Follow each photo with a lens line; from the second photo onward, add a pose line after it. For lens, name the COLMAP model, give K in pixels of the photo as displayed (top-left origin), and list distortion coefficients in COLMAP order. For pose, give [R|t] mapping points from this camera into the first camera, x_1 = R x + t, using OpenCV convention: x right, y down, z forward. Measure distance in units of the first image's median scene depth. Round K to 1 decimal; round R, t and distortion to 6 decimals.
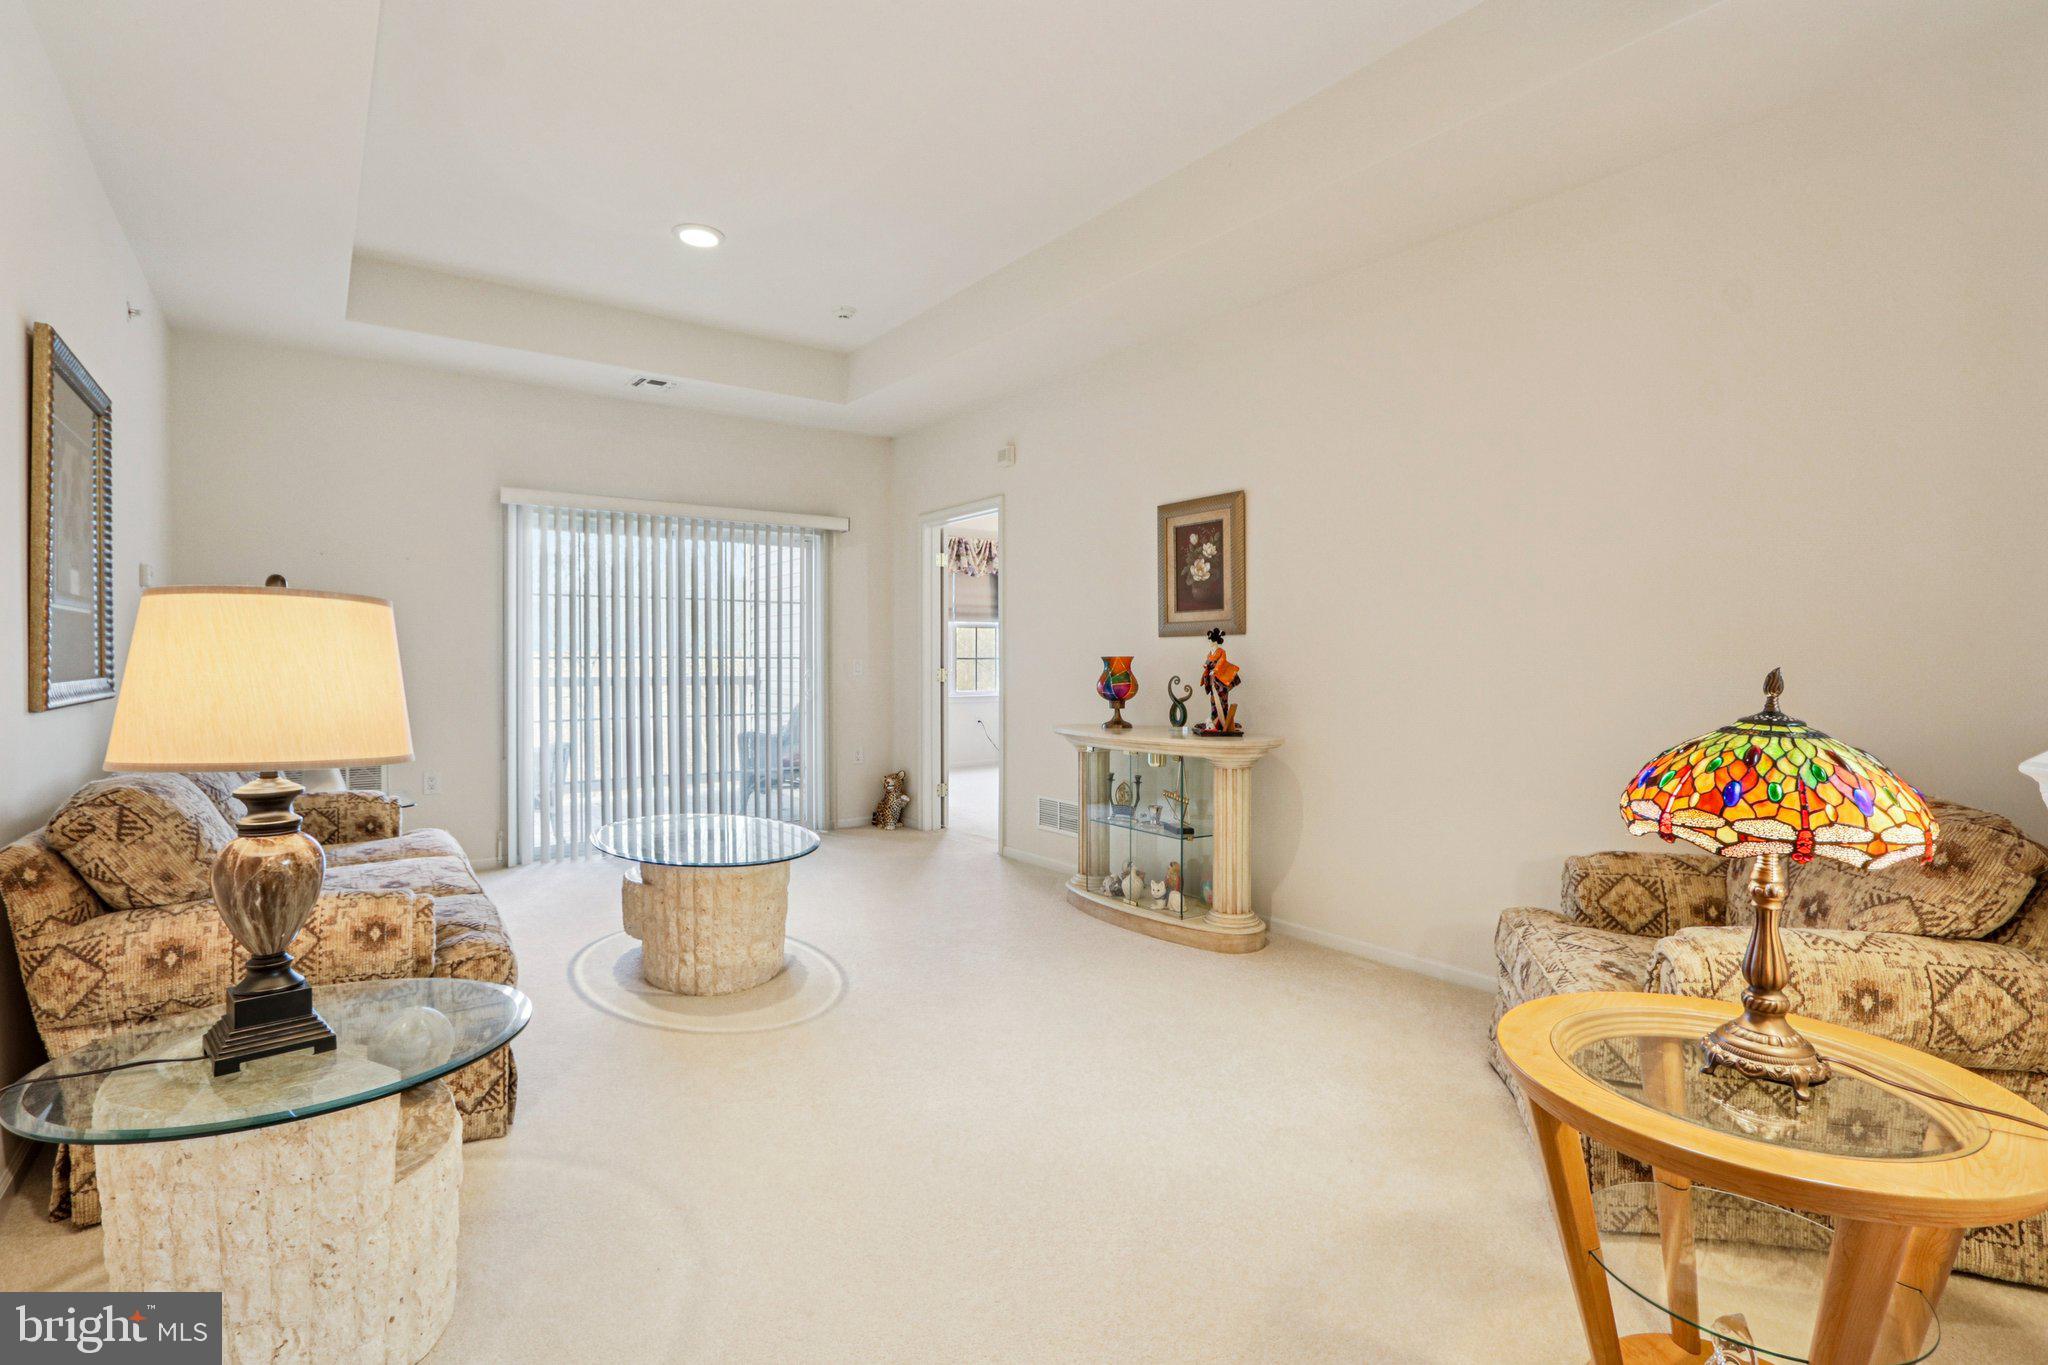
lens RADIAL K [[971.4, 0, 1012.8], [0, 971.4, 670.0], [0, 0, 1]] dist [-0.009966, 0.002769]
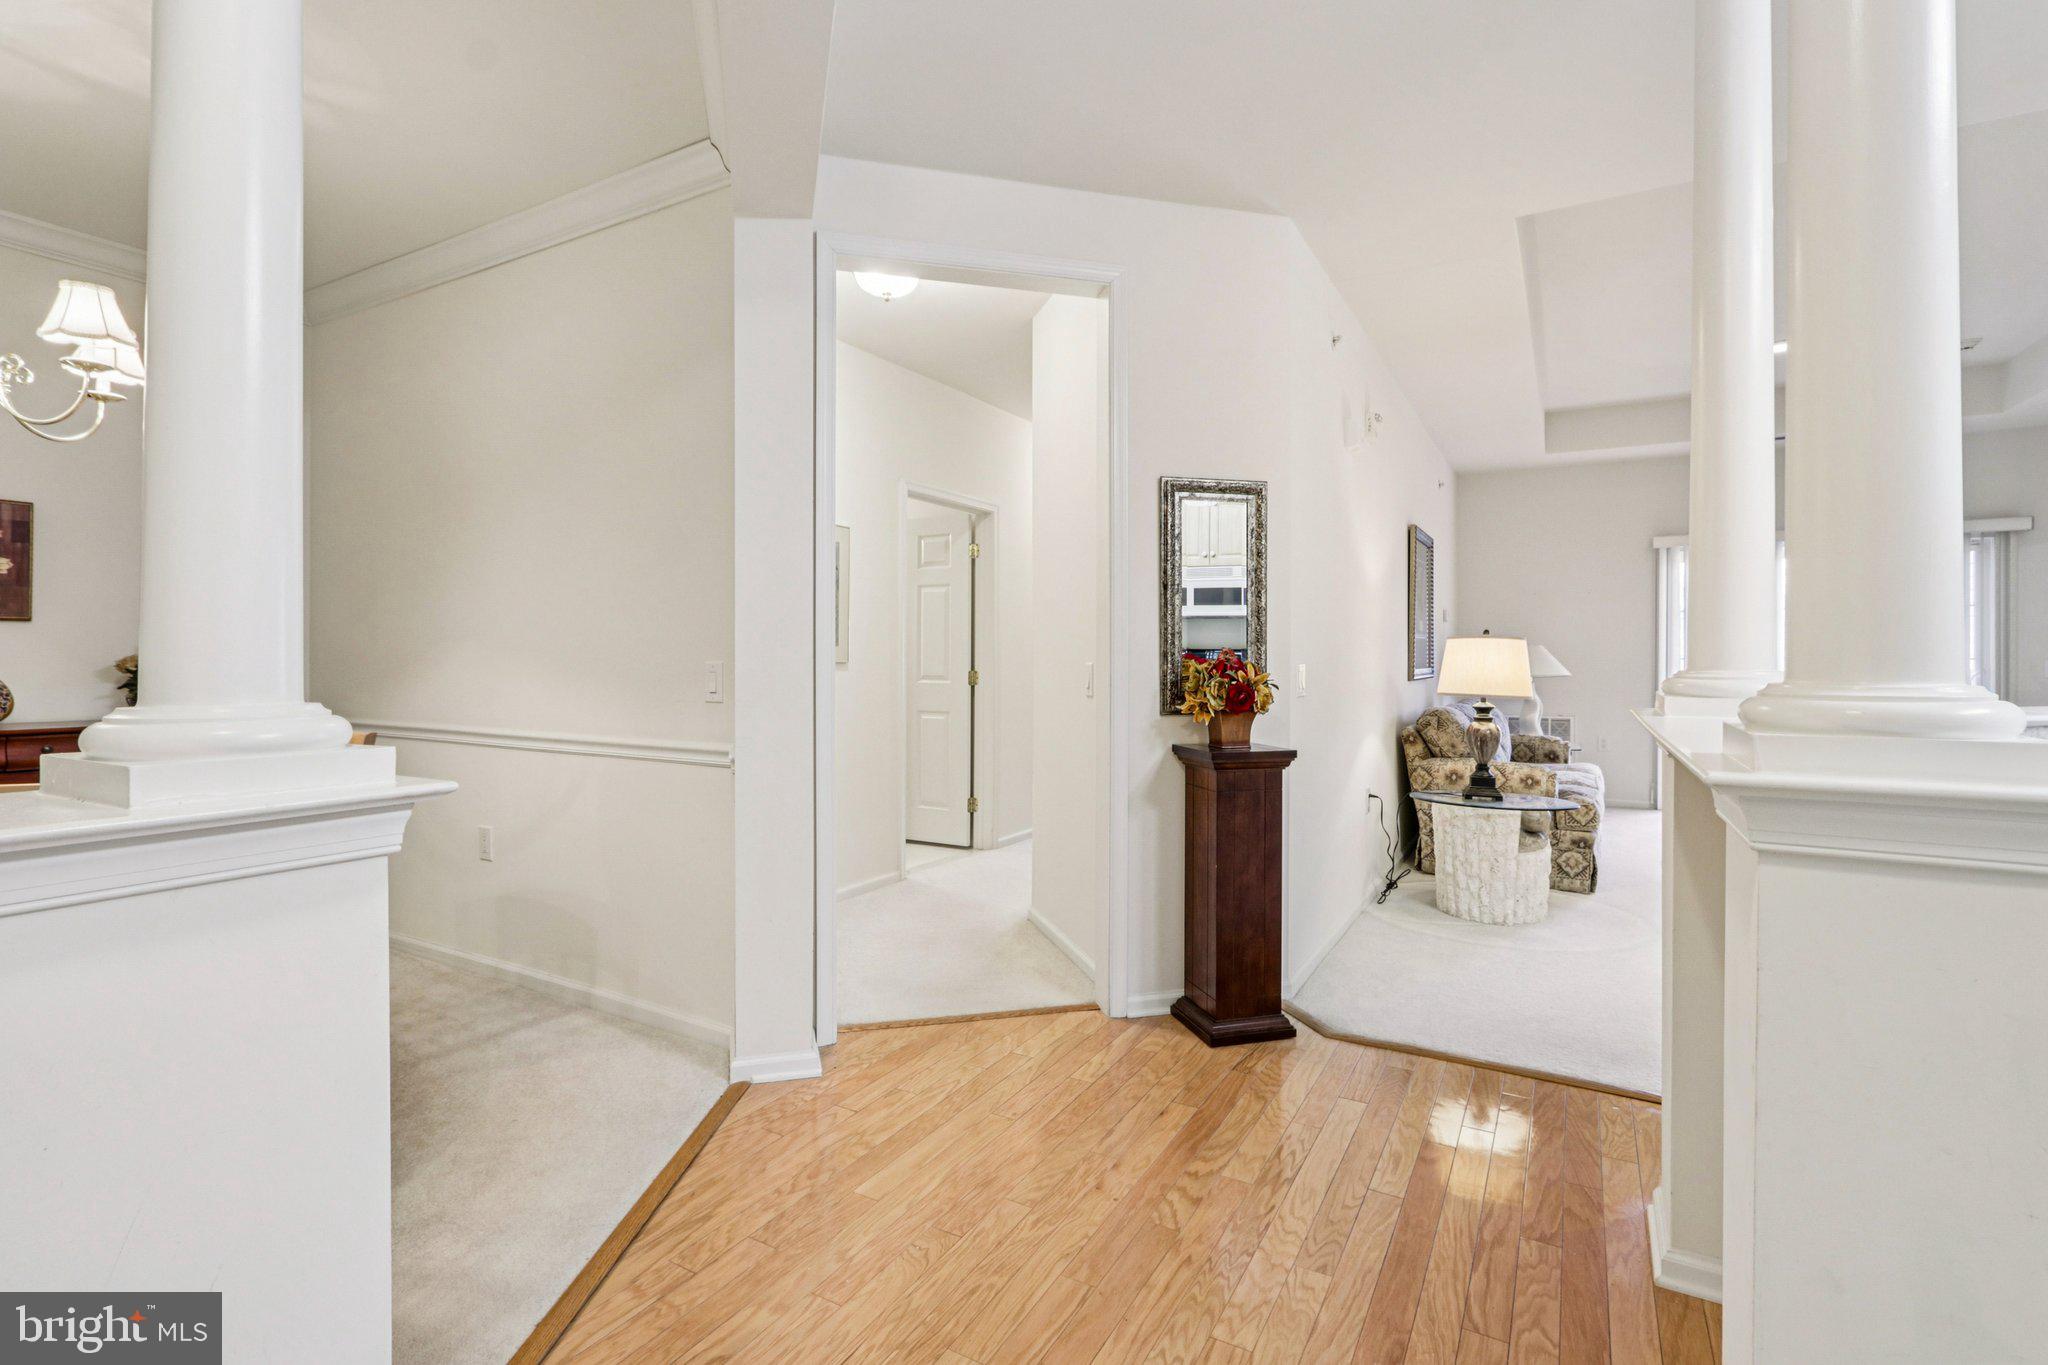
lens RADIAL K [[971.4, 0, 1009.4], [0, 971.4, 663.4], [0, 0, 1]] dist [-0.009966, 0.002769]
pose [[0.406888, 0.005525, -0.913461, 0.981578], [-0.011626, 0.999932, 0.000870, 0.010499], [0.913404, 0.010266, 0.406925, -1.111100]]
